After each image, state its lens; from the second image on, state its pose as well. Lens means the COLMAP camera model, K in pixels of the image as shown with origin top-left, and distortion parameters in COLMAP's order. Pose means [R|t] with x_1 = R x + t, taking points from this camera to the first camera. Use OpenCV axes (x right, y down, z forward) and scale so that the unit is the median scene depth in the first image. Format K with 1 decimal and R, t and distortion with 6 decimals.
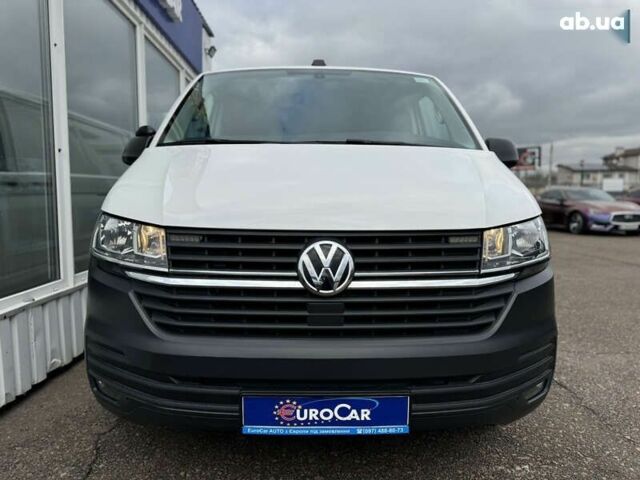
lens RADIAL K [[462.5, 0, 323.6], [0, 462.5, 251.3], [0, 0, 1]] dist [0.002212, -0.005963]
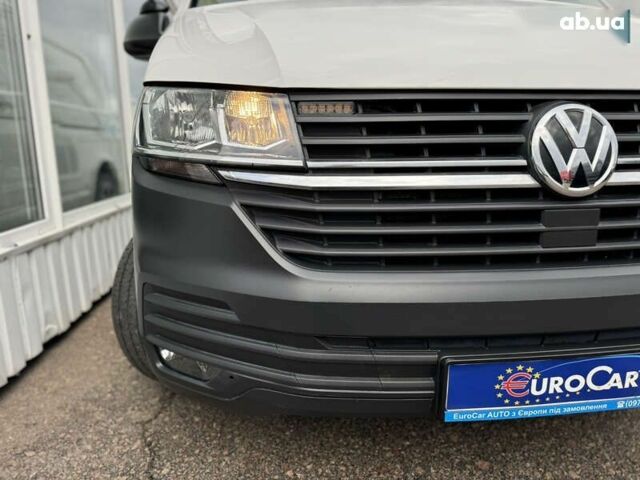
lens RADIAL K [[449.5, 0, 317.6], [0, 449.5, 256.9], [0, 0, 1]] dist [0.001642, -0.007301]
pose [[0.993959, -0.037061, 0.103307, -0.377560], [0.026081, 0.994058, 0.105677, 0.099320], [-0.106610, -0.102344, 0.989020, 0.418563]]
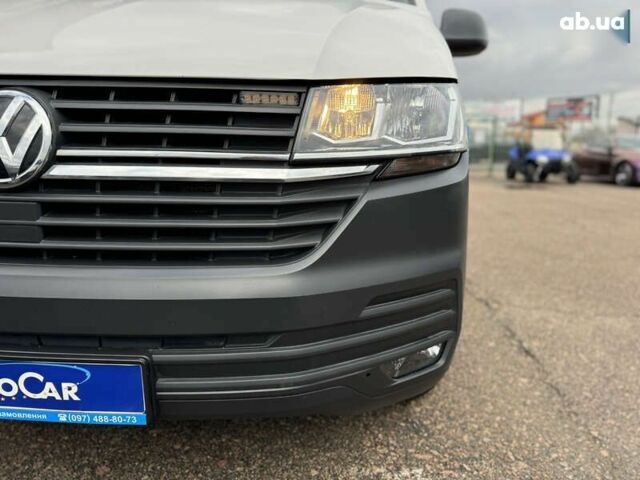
lens RADIAL K [[462.5, 0, 323.6], [0, 462.5, 251.3], [0, 0, 1]] dist [0.002212, -0.005963]
pose [[0.996025, 0.033615, -0.082489, 0.427069], [-0.025113, 0.994464, 0.102028, 0.101219], [0.085462, -0.099551, 0.991356, 0.434423]]
